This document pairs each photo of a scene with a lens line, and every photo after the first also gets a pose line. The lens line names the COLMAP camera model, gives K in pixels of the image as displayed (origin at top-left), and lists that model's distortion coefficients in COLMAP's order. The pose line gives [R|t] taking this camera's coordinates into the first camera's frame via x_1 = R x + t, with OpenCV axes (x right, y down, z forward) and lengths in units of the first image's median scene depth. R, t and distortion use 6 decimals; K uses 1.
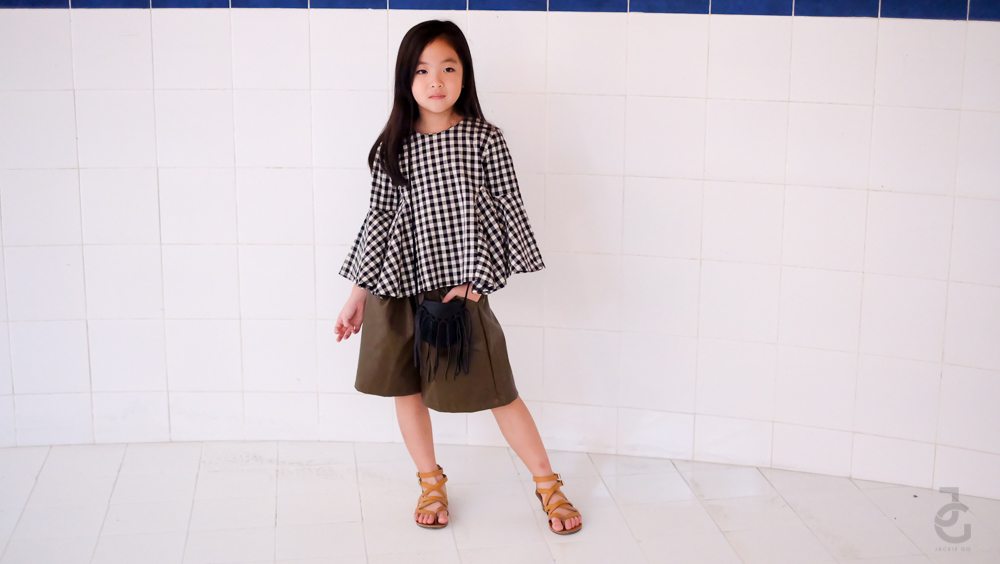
lens RADIAL K [[1519.3, 0, 520.6], [0, 1519.3, 280.7], [0, 0, 1]] dist [-0.037936, -0.028306]
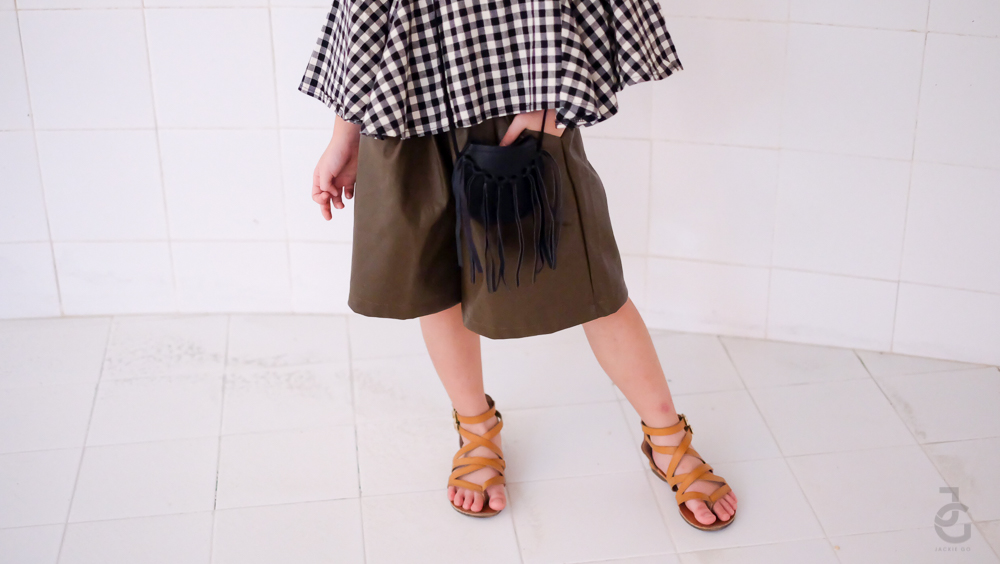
lens RADIAL K [[1519.3, 0, 520.6], [0, 1519.3, 280.7], [0, 0, 1]] dist [-0.037936, -0.028306]
pose [[0.999865, -0.010151, -0.012929, -0.031690], [0.012617, 0.978075, 0.207870, -0.043794], [0.010535, -0.208005, 0.978071, 0.418271]]
